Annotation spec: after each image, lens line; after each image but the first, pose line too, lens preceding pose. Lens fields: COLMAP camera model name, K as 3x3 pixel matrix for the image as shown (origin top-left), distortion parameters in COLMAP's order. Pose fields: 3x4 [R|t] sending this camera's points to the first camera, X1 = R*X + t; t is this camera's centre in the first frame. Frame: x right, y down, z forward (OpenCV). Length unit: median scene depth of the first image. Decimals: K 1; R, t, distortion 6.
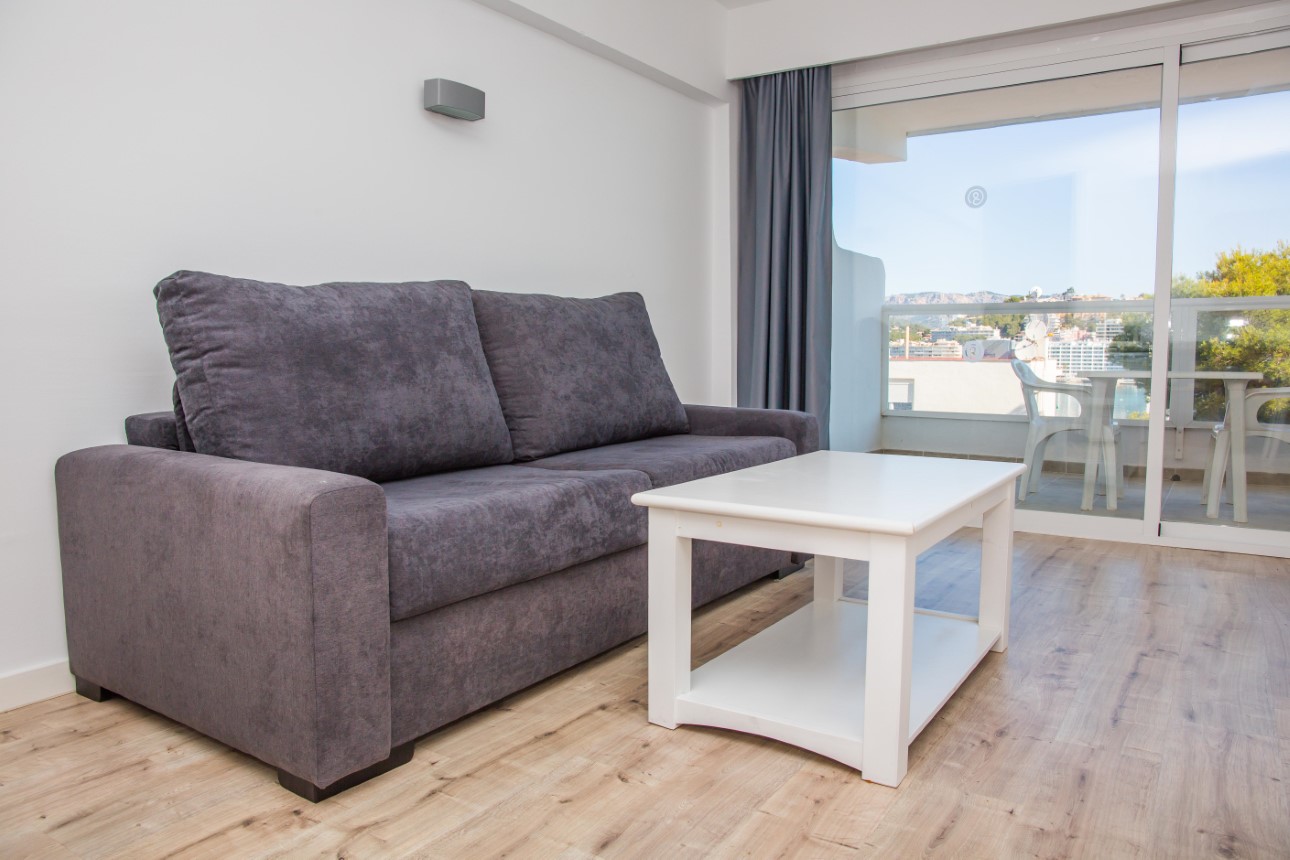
lens RADIAL K [[899.4, 0, 641.9], [0, 899.4, 418.0], [0, 0, 1]] dist [-0.120291, 0.099171]
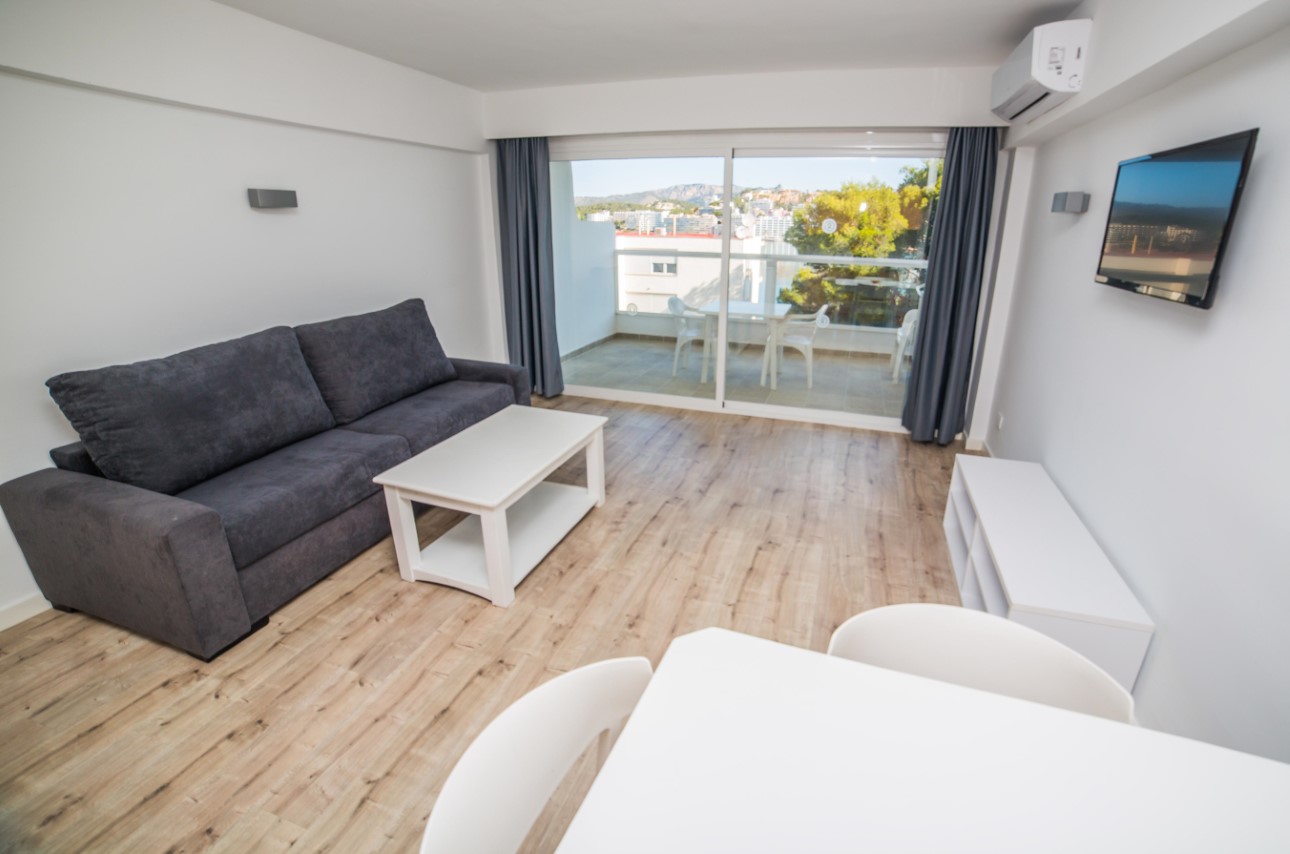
lens RADIAL K [[548.0, 0, 677.1], [0, 548.0, 393.4], [0, 0, 1]] dist [-0.095005, 0.034823]
pose [[0.960980, -0.075205, 0.266199, 0.319971], [0.012555, 0.973200, 0.229618, -0.340953], [-0.276333, -0.217316, 0.936170, -0.221841]]
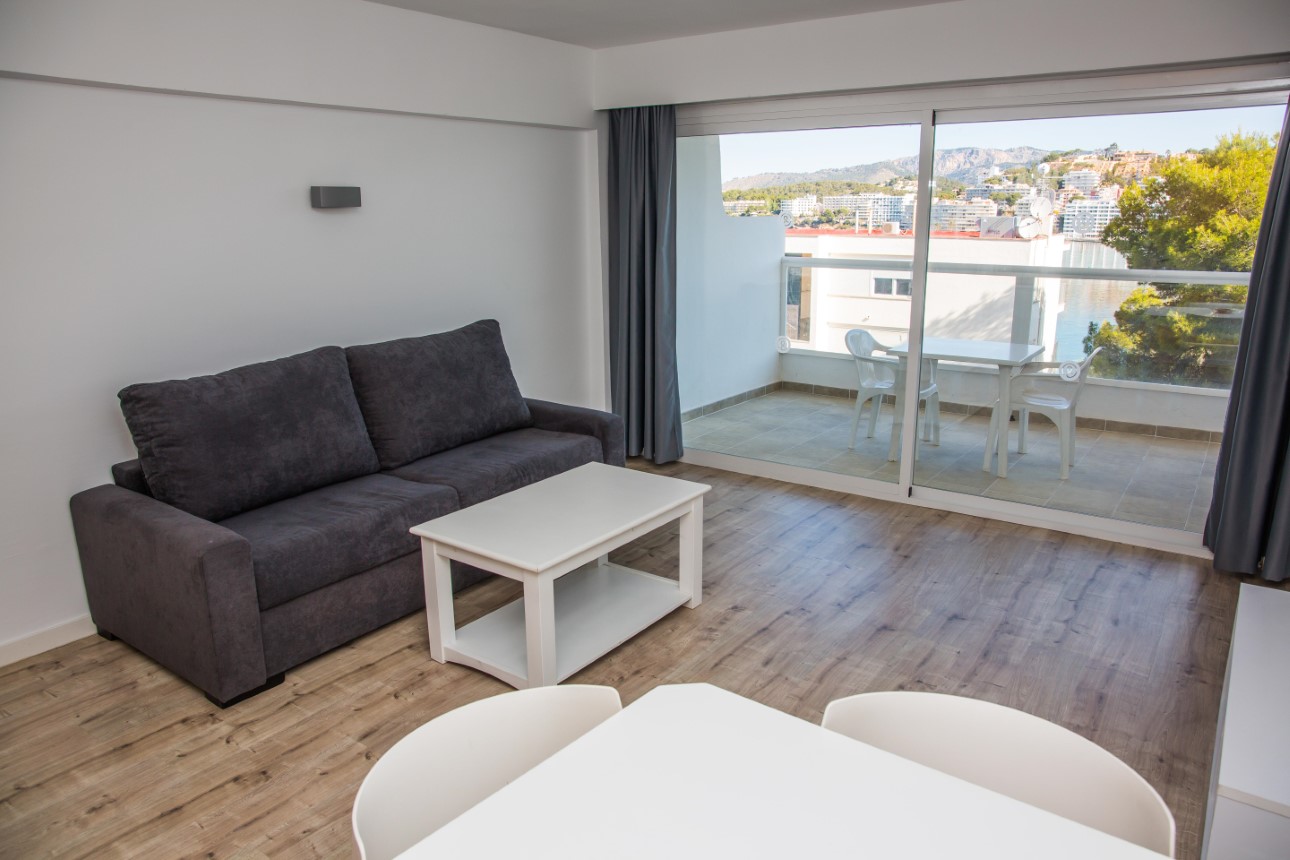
lens RADIAL K [[876.7, 0, 631.6], [0, 876.7, 424.5], [0, 0, 1]] dist [-0.120473, 0.116507]
pose [[0.999079, -0.002487, -0.042838, 0.447500], [0.009346, 0.986964, 0.160670, -0.341162], [0.041880, -0.160922, 0.986078, -0.502327]]
